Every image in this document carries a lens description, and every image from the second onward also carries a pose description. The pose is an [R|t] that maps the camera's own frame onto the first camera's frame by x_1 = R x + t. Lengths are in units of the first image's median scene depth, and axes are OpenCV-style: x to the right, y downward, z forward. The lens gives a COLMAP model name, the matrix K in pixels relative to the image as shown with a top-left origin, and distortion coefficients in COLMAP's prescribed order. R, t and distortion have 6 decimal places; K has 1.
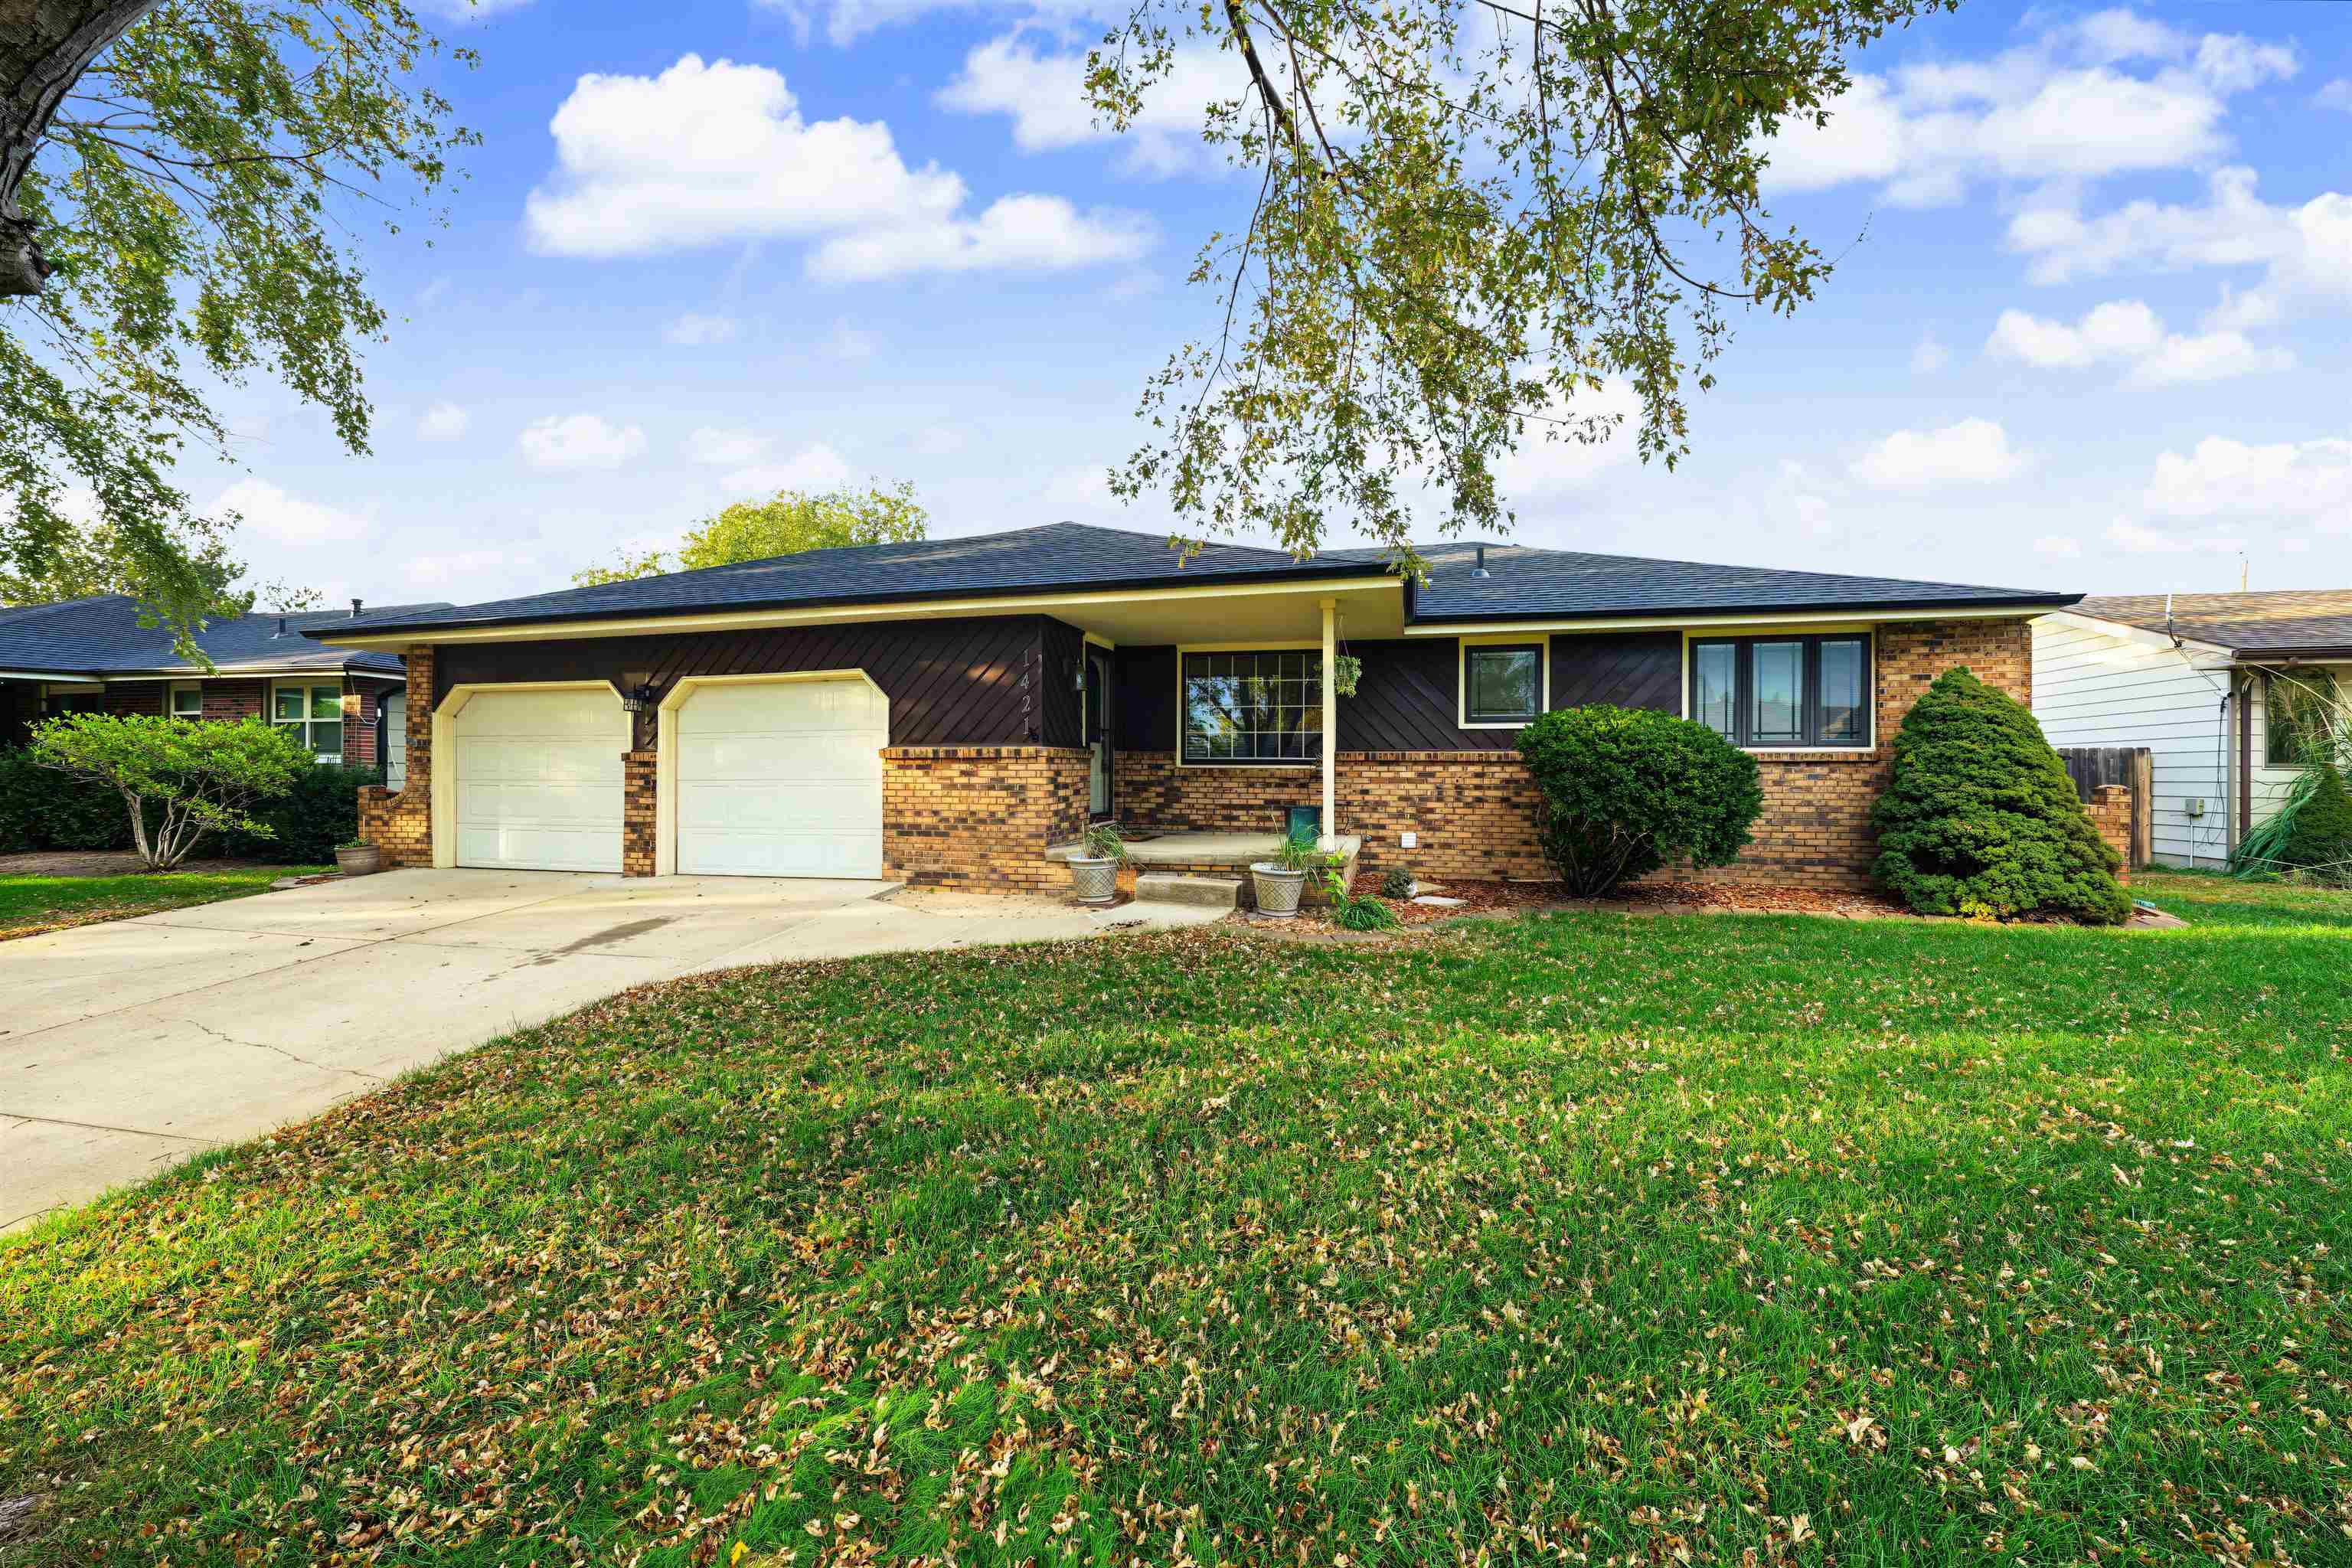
lens RADIAL K [[910.7, 0, 1178.2], [0, 910.7, 782.5], [0, 0, 1]] dist [0.004246, -0.000455]
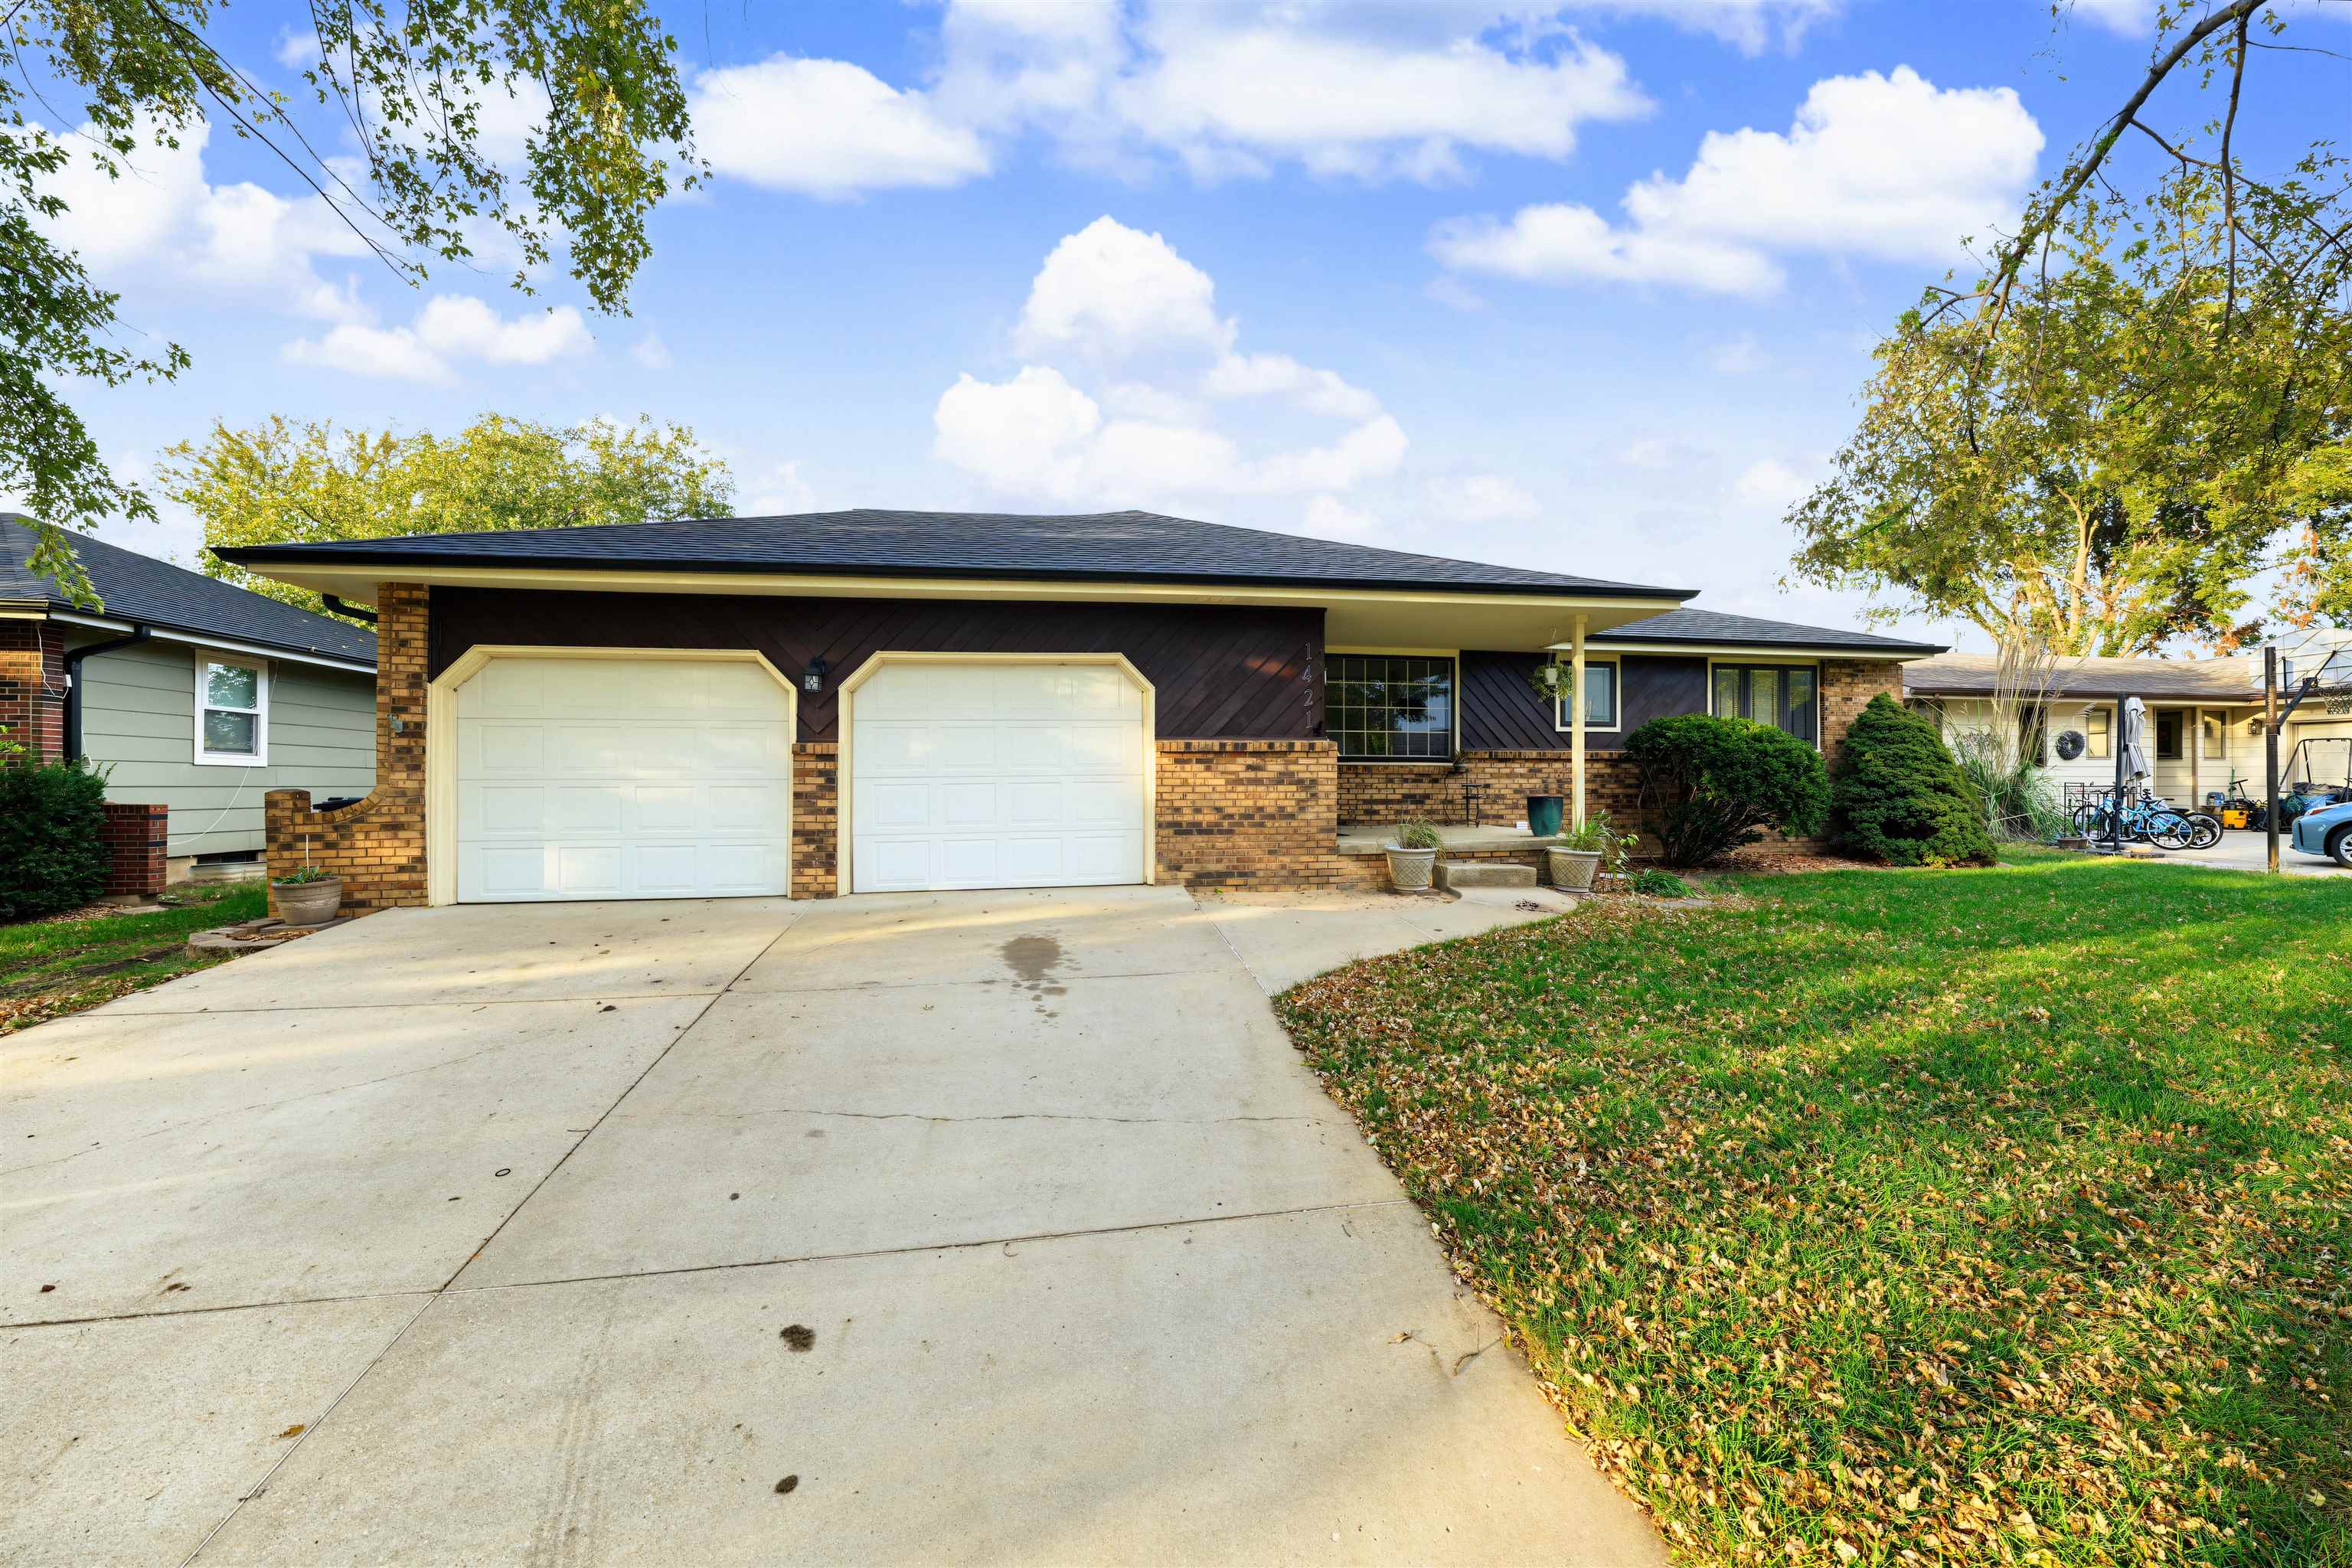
lens RADIAL K [[910.7, 0, 1182.5], [0, 910.7, 788.0], [0, 0, 1]] dist [0.004246, -0.000455]
pose [[0.909393, -0.008959, 0.415841, -0.690802], [0.010303, 0.999946, -0.000988, 0.011488], [-0.415810, 0.005183, 0.909437, 0.151860]]
